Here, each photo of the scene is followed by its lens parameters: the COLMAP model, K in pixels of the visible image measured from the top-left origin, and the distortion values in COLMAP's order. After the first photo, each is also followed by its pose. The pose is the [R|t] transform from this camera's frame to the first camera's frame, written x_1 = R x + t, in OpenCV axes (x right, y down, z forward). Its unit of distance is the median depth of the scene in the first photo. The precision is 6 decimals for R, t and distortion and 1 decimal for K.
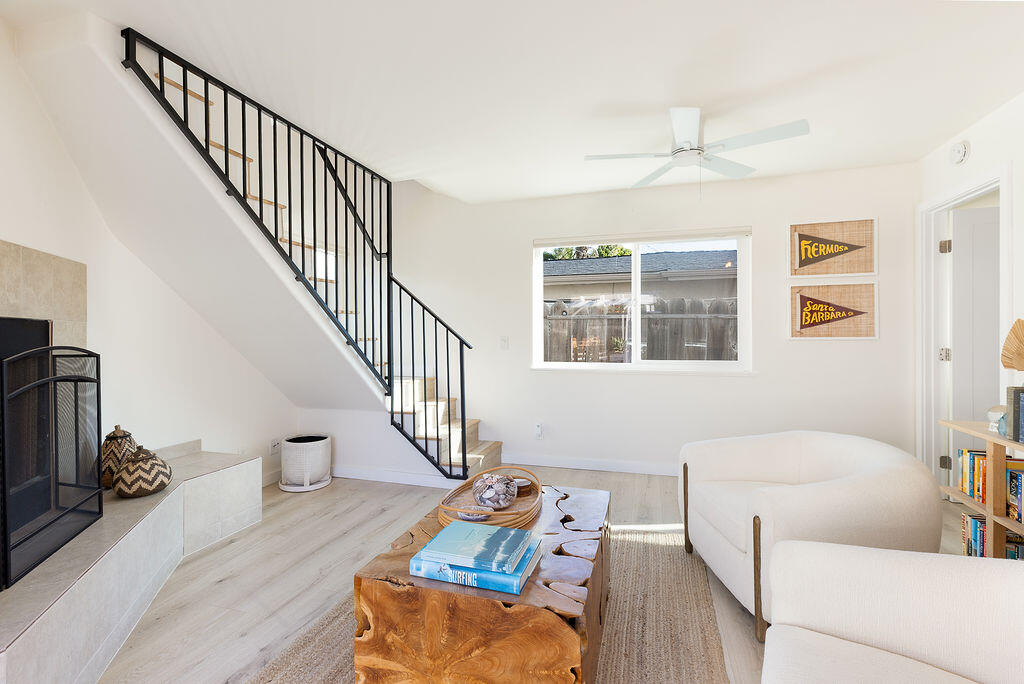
lens RADIAL K [[461.8, 0, 512.2], [0, 461.8, 340.4], [0, 0, 1]] dist [0.009280, 0.000403]
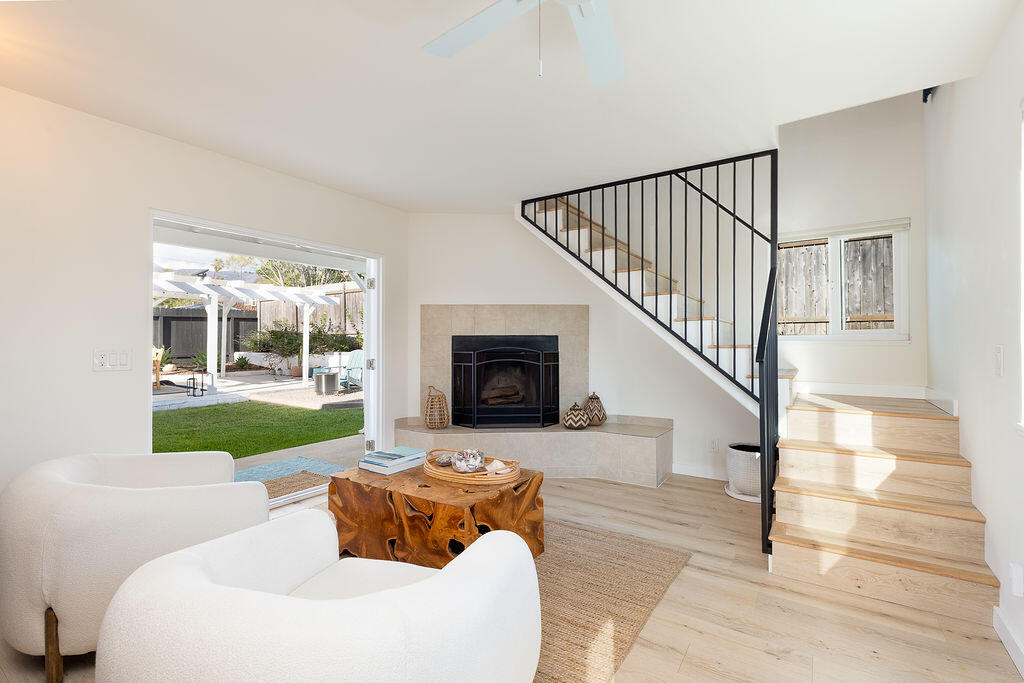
lens RADIAL K [[461.8, 0, 512.4], [0, 461.8, 338.2], [0, 0, 1]] dist [0.009280, 0.000403]
pose [[-0.287780, -0.006161, -0.957677, 0.922046], [-0.009623, 0.999947, -0.003542, -0.013352], [0.957648, 0.008196, -0.287824, 1.162708]]
